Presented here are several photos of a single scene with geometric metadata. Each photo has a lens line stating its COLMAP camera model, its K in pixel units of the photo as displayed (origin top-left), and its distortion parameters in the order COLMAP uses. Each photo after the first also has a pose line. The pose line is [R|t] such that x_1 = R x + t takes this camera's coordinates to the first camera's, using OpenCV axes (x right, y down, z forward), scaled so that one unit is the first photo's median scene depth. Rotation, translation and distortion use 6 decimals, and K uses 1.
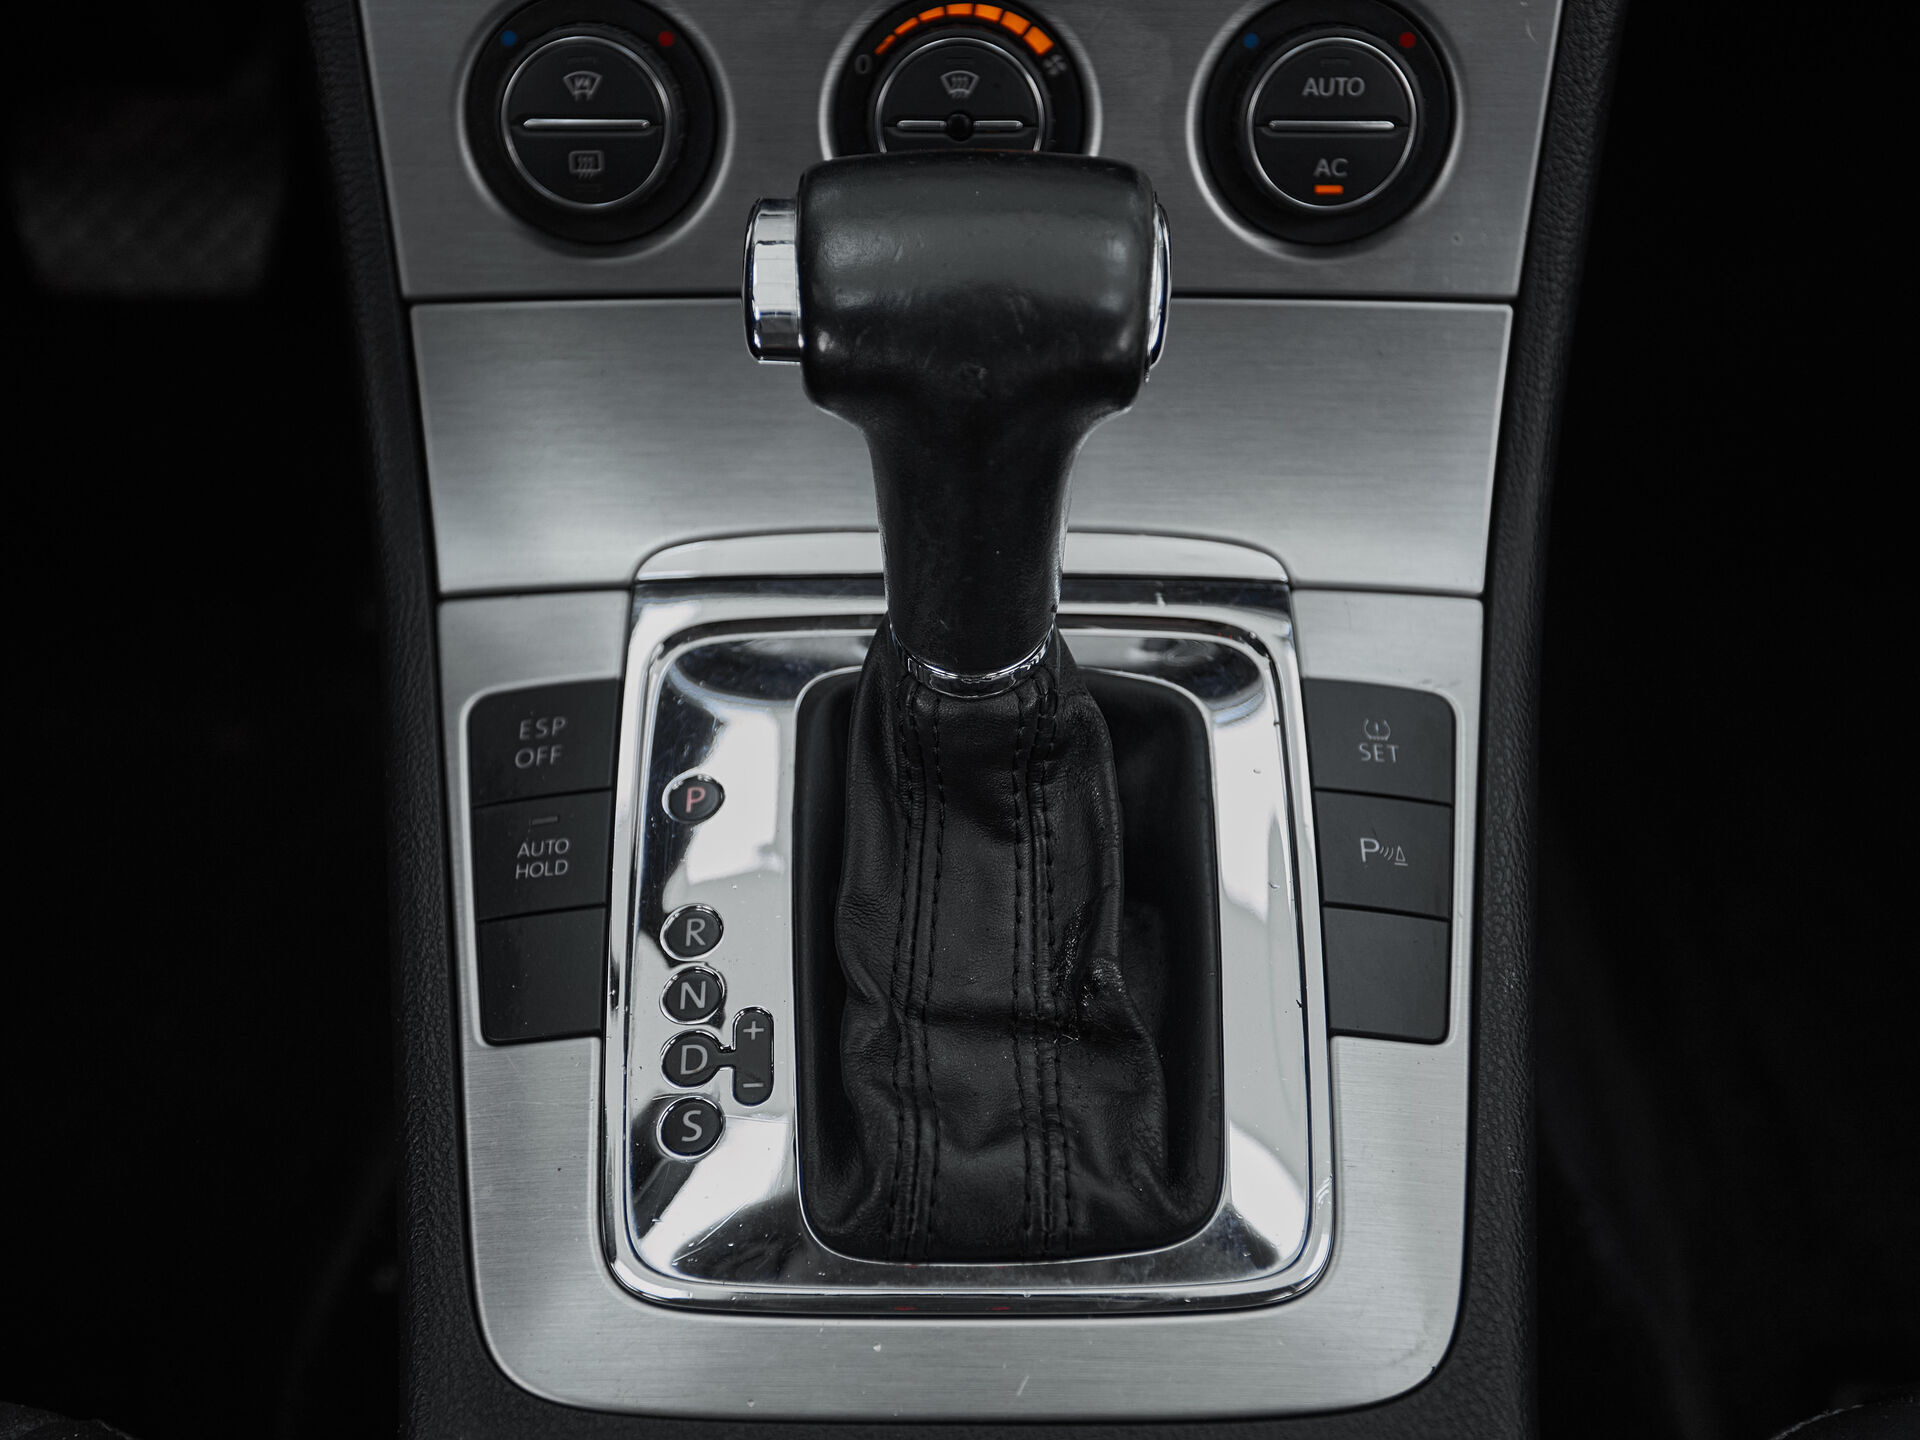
lens RADIAL K [[2409.1, 0, 940.8], [0, 2409.1, 736.5], [0, 0, 1]] dist [0.017978, 0.000000]
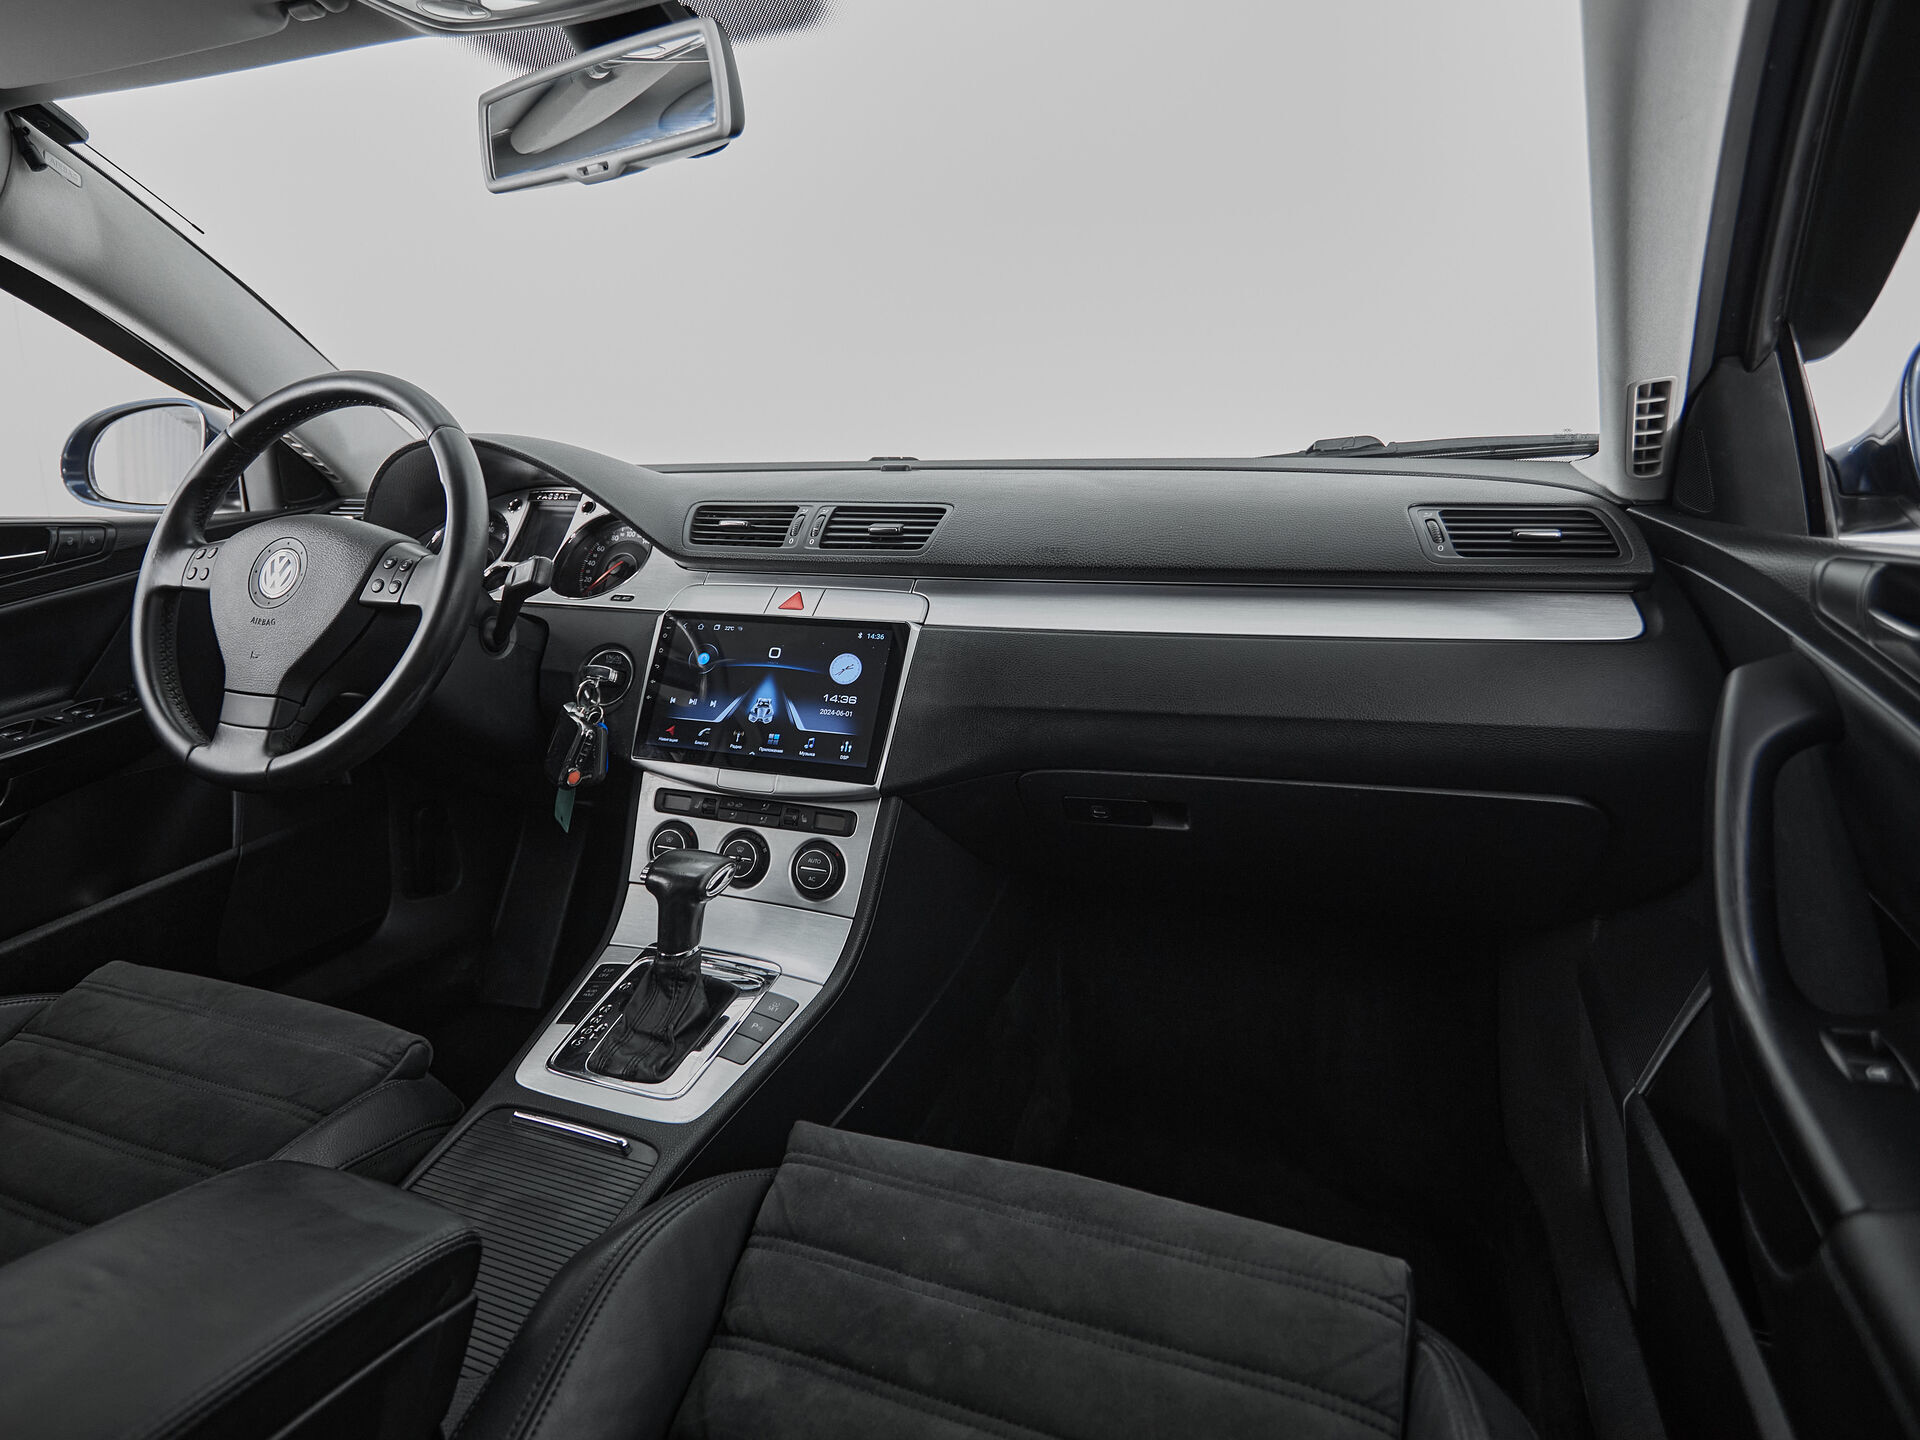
lens RADIAL K [[1141.2, 0, 916.2], [0, 1141.2, 684.8], [0, 0, 1]] dist [-0.012244, 0.003236]
pose [[0.927987, 0.068566, -0.366250, 1.072309], [-0.251538, 0.840436, -0.479995, 0.410536], [0.274898, 0.537555, 0.797161, -0.774523]]
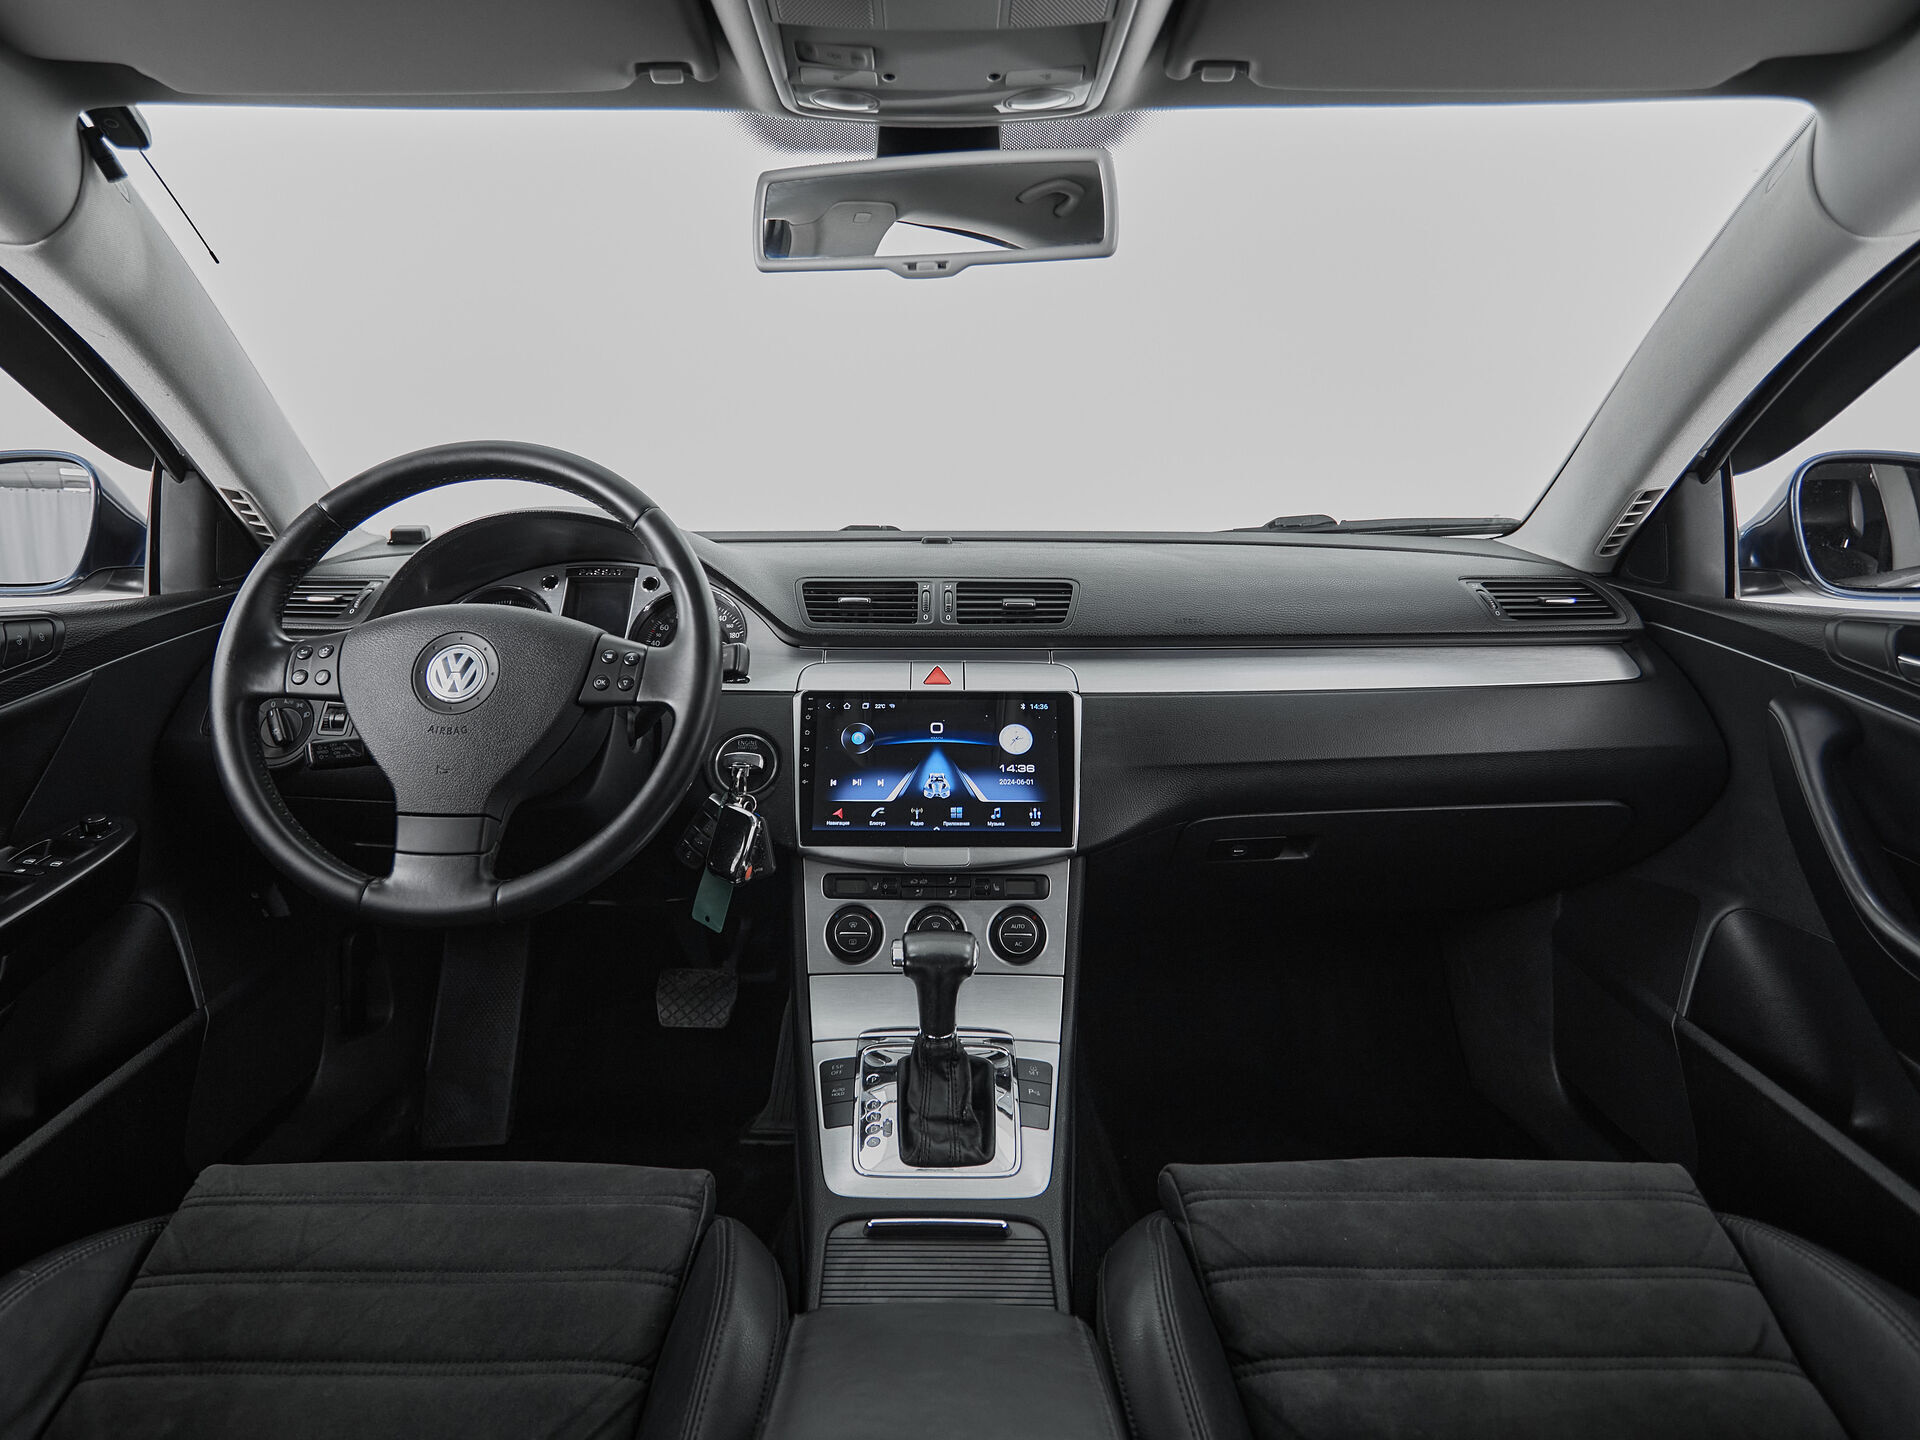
lens RADIAL K [[1141.2, 0, 942.9], [0, 1141.2, 702.5], [0, 0, 1]] dist [-0.012244, 0.003236]
pose [[0.999922, 0.005361, 0.011259, -0.004974], [0.001686, 0.836482, -0.547992, 0.558676], [-0.012356, 0.547968, 0.836408, -1.032987]]
